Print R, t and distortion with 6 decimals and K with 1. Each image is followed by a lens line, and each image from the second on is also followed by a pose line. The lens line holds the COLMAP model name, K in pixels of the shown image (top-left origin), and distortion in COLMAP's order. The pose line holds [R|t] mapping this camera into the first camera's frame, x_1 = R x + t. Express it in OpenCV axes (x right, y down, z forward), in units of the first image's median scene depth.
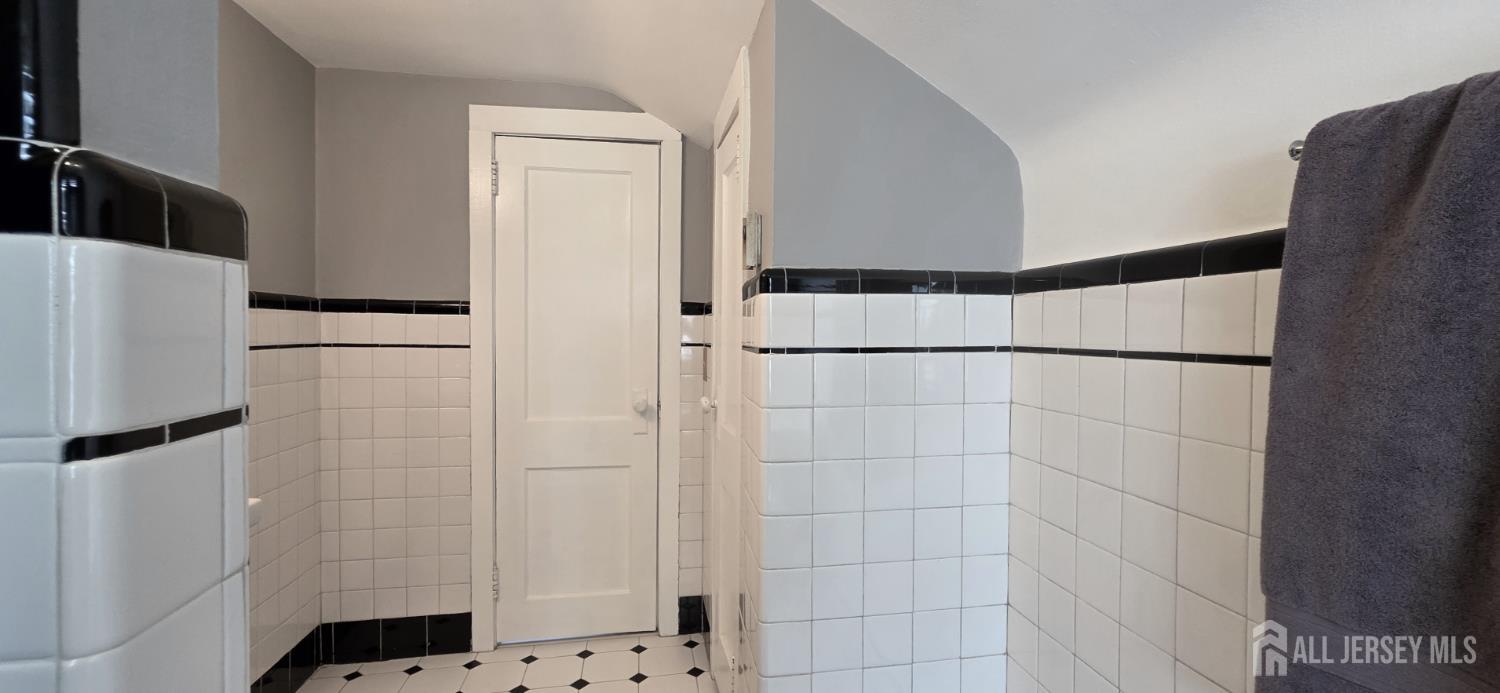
lens RADIAL K [[615.5, 0, 750.0], [0, 615.5, 346.5], [0, 0, 1]] dist [-0.020534, 0.000002]
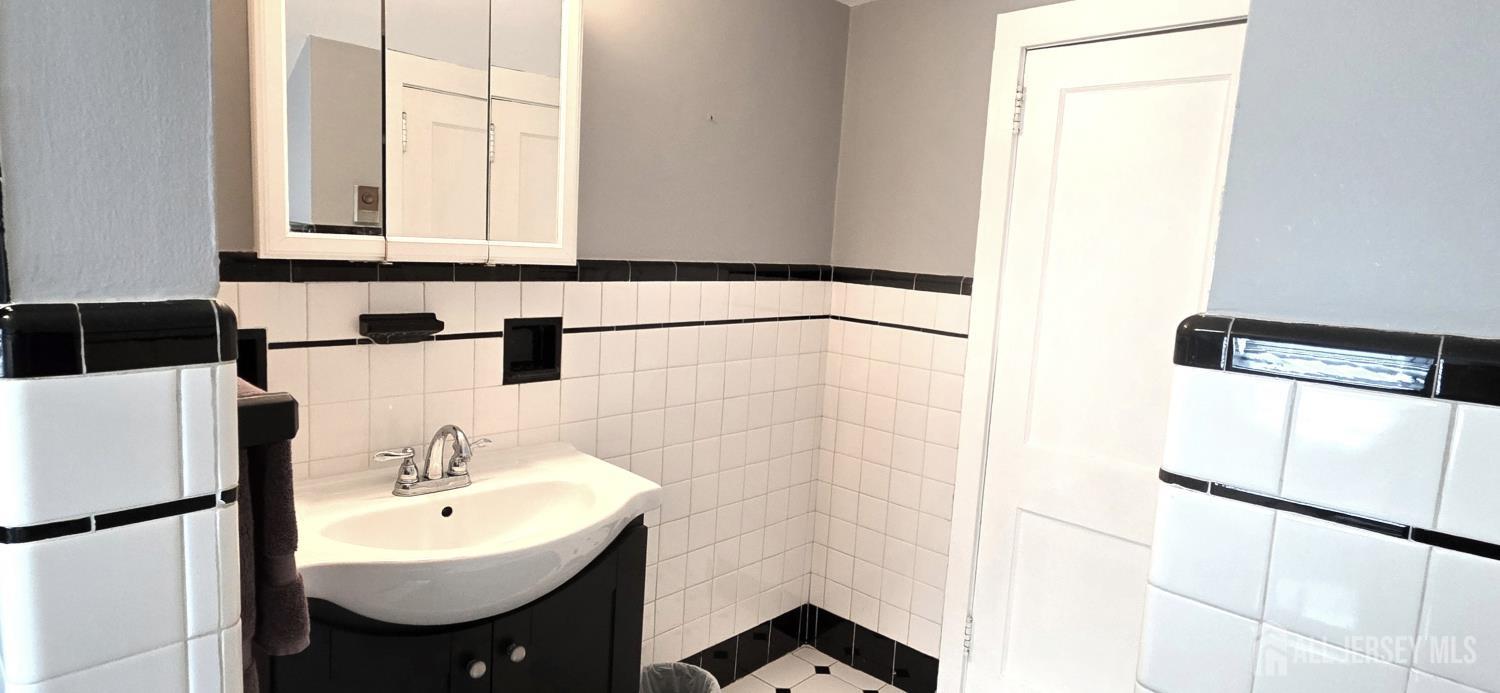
lens RADIAL K [[777.9, 0, 750.0], [0, 777.9, 346.5], [0, 0, 1]] dist [-0.000070, -0.000022]
pose [[0.595957, 0.128076, -0.792737, 0.167870], [-0.068083, 0.991703, 0.109038, -0.077475], [0.800125, -0.011011, 0.599732, 0.185682]]
